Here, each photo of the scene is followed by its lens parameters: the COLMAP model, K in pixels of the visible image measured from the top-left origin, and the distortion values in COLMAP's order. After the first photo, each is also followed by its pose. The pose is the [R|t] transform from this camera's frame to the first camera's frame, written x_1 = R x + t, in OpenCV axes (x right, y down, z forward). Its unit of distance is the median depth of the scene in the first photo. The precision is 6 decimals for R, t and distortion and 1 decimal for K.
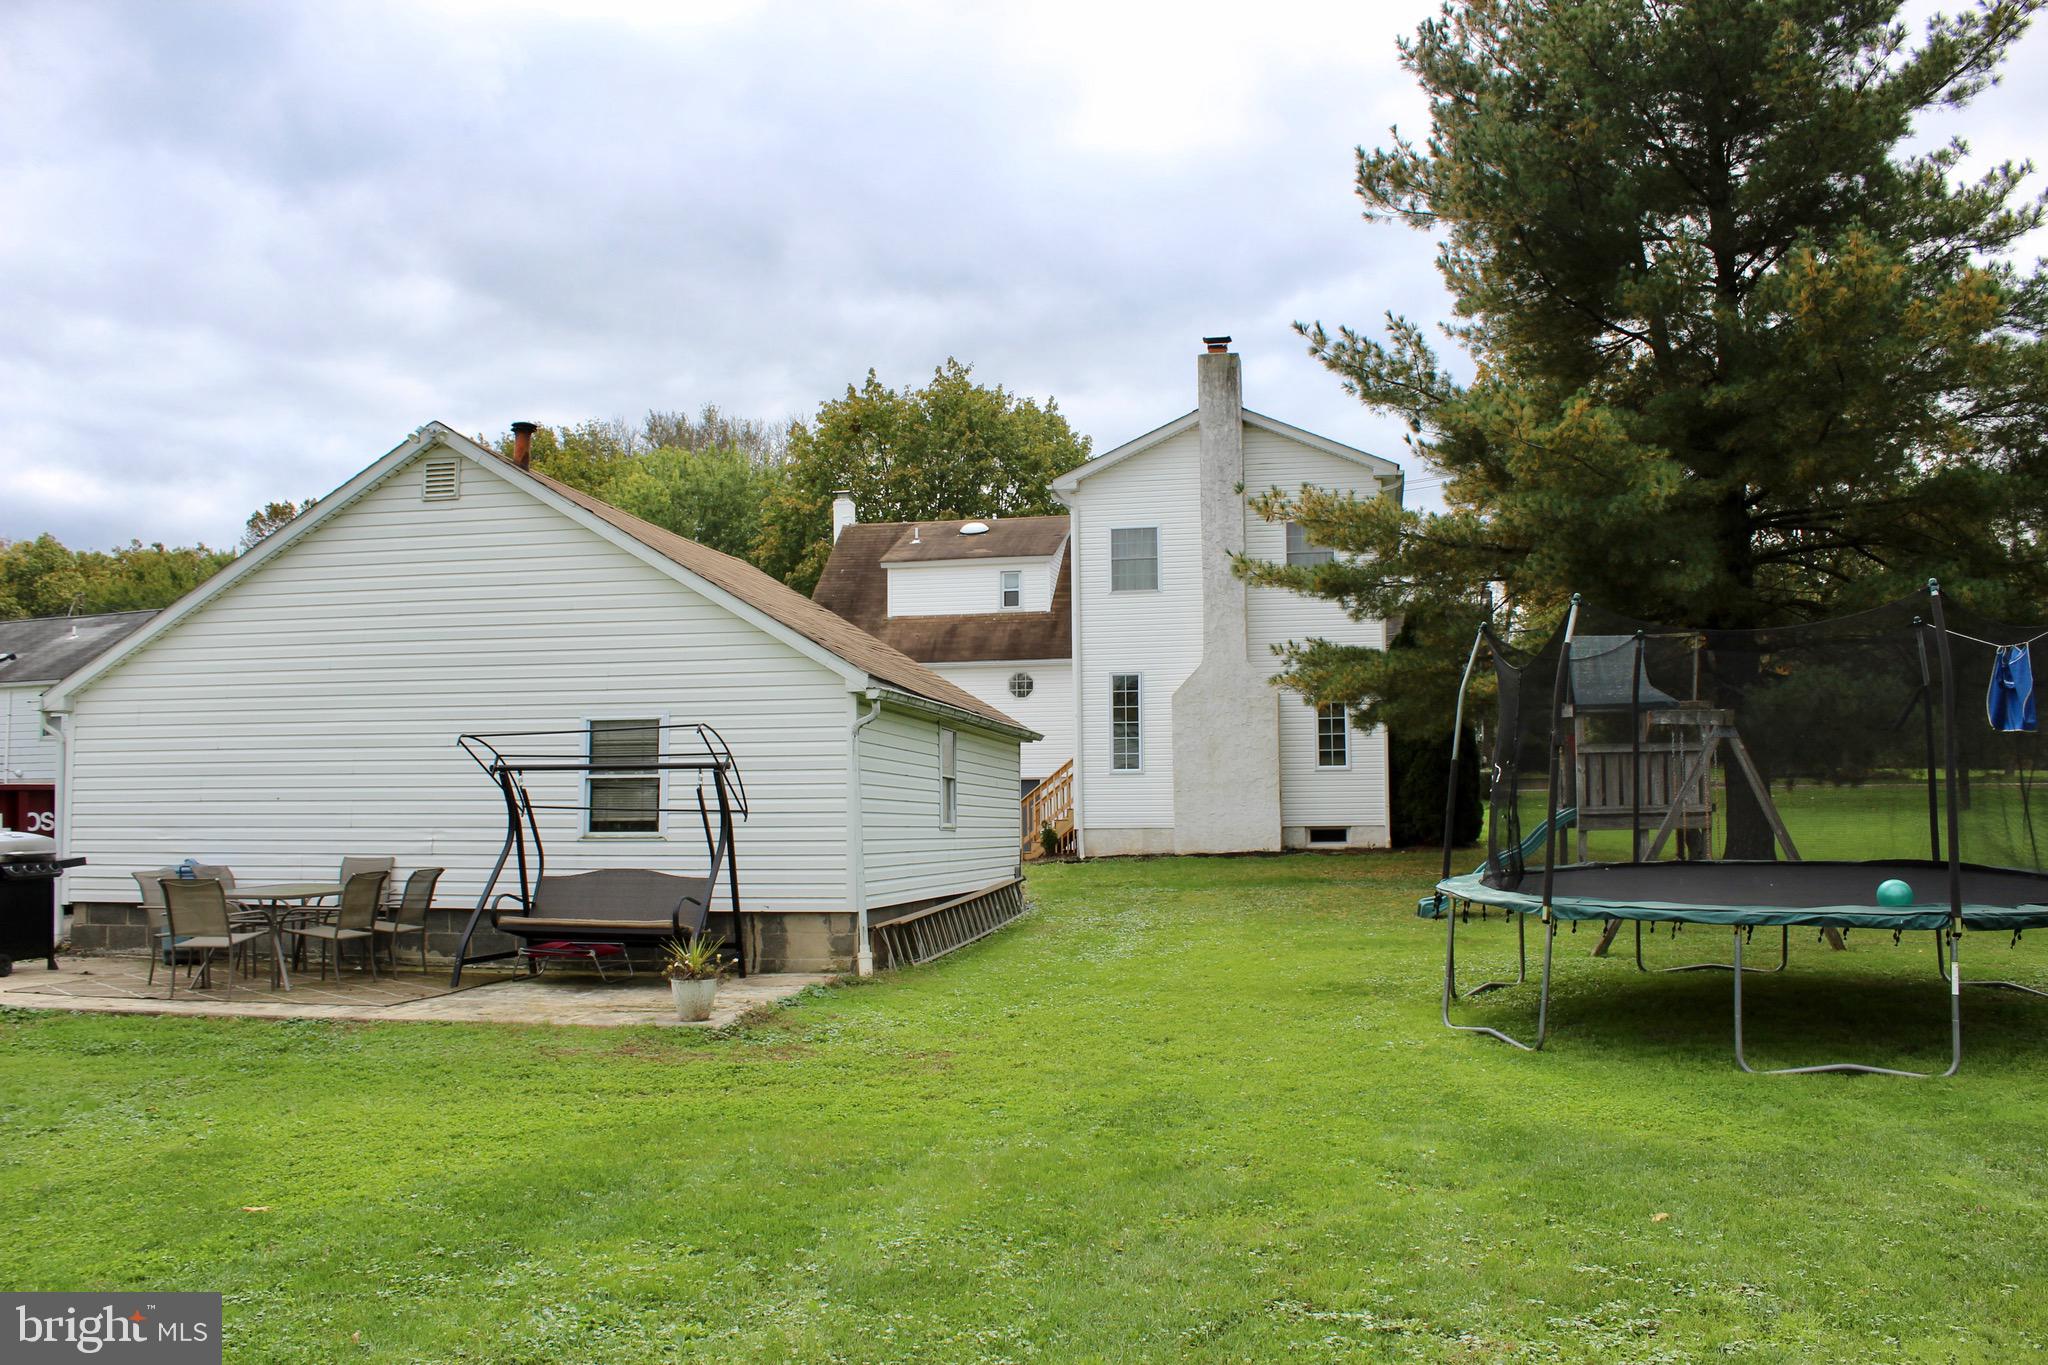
lens RADIAL K [[1683.2, 0, 1014.1], [0, 1683.2, 684.2], [0, 0, 1]] dist [-0.170003, 0.154076]
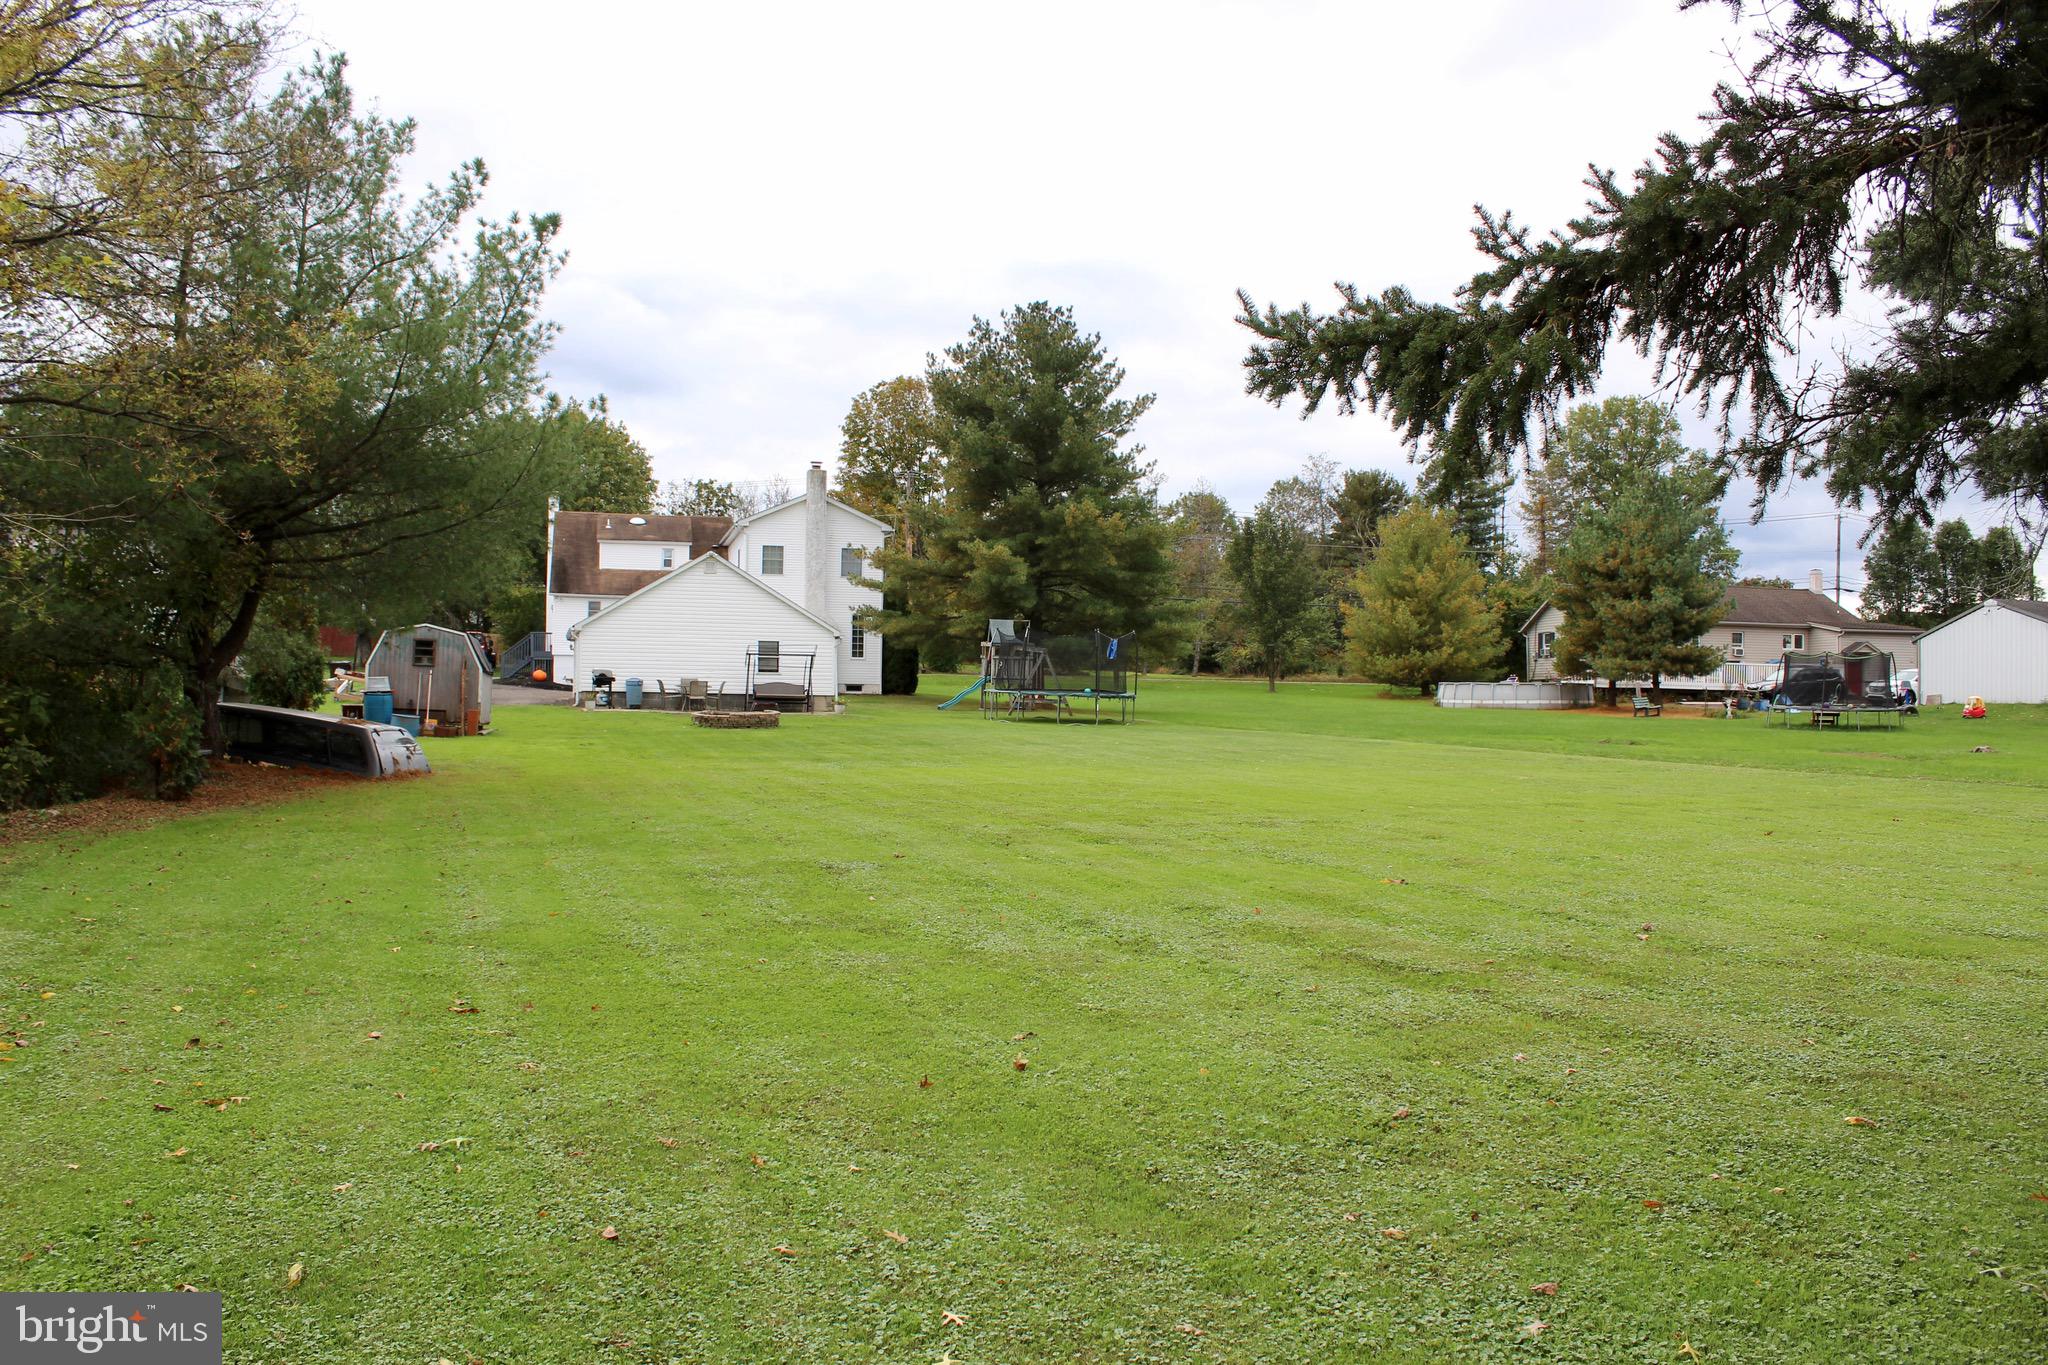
lens RADIAL K [[1683.2, 0, 1014.1], [0, 1683.2, 684.2], [0, 0, 1]] dist [-0.170003, 0.154076]
pose [[0.893889, 0.028881, 0.447358, -0.655912], [-0.059528, 0.996732, 0.054597, -0.053908], [-0.444319, -0.075434, 0.892687, -1.167012]]
